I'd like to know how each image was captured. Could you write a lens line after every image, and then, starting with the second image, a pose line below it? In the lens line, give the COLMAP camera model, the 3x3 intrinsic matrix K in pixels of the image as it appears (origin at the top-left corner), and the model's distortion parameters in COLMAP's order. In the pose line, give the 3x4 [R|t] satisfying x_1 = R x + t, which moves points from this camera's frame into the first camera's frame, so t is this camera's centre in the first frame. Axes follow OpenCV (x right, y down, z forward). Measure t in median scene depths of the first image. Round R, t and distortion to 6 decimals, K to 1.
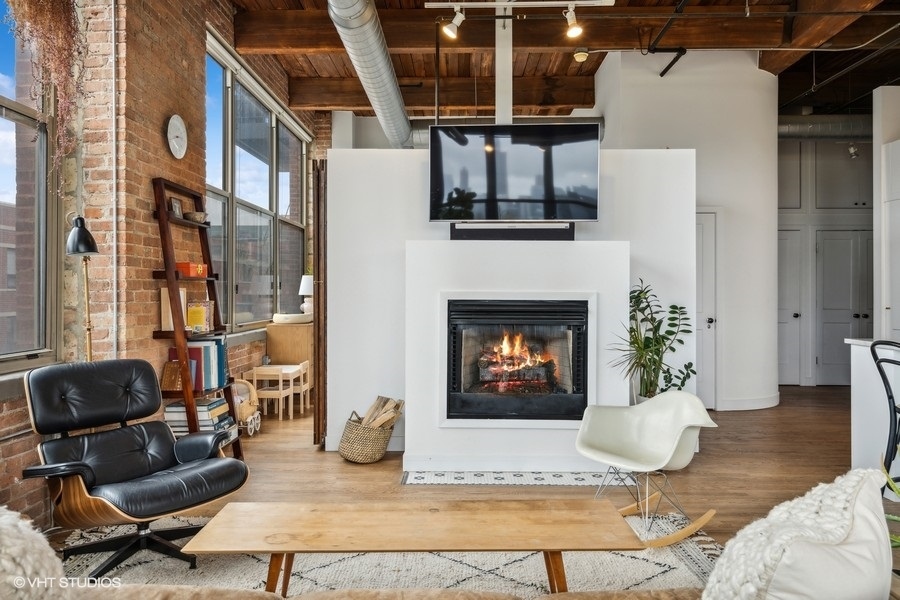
lens RADIAL K [[621.8, 0, 448.0], [0, 621.8, 296.3], [0, 0, 1]] dist [0.001712, -0.002358]
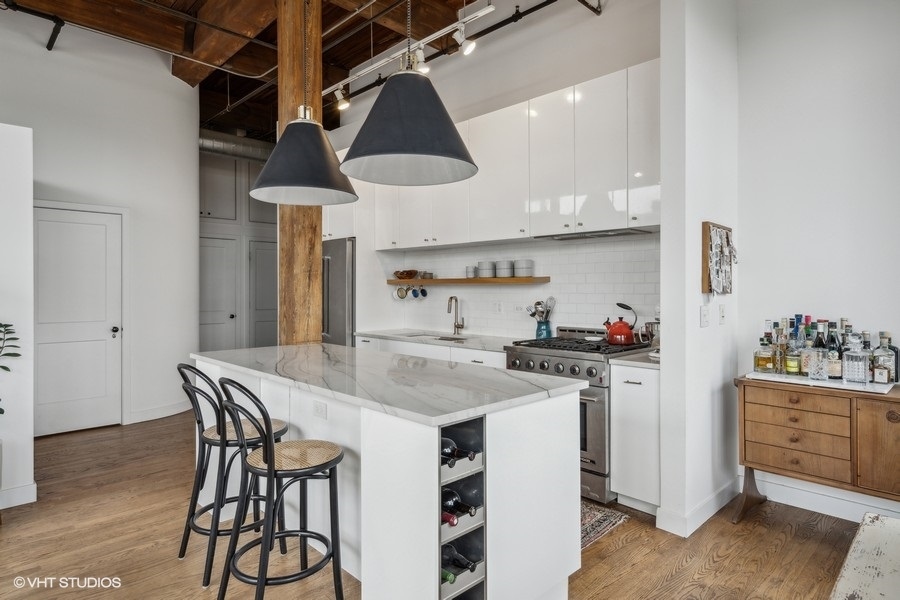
lens RADIAL K [[509.1, 0, 450.0], [0, 509.1, 300.0], [0, 0, 1]] dist [-0.000809, -0.000283]
pose [[0.697448, -0.017960, 0.716410, 0.334829], [0.006586, 0.999804, 0.018652, -0.023859], [-0.716605, -0.008291, 0.697430, 0.160120]]
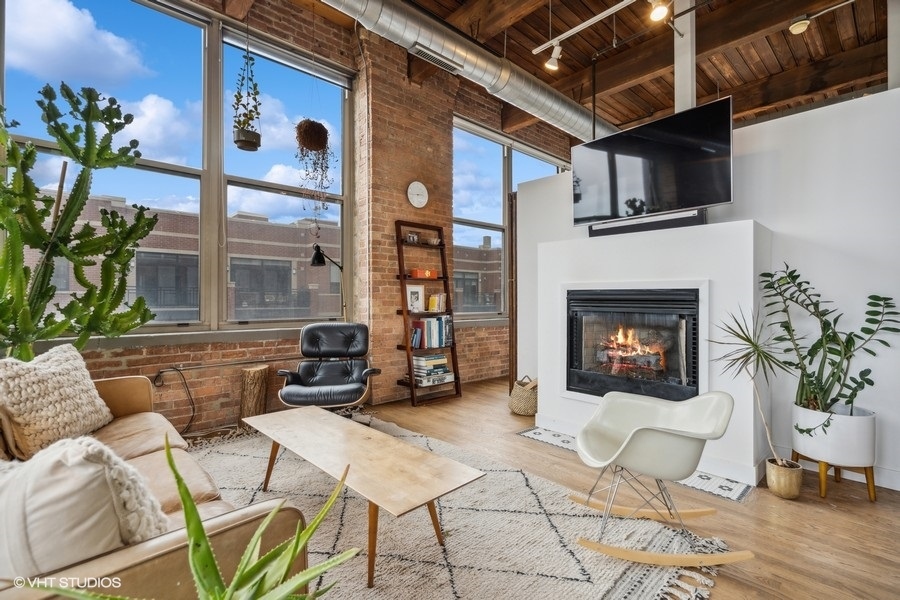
lens RADIAL K [[414.7, 0, 446.2], [0, 414.7, 297.8], [0, 0, 1]] dist [-0.000118, 0.000530]
pose [[0.684882, -0.000904, -0.728653, 0.412302], [-0.006967, 0.999945, -0.007788, 0.027662], [0.728620, 0.010410, 0.684839, 0.284068]]
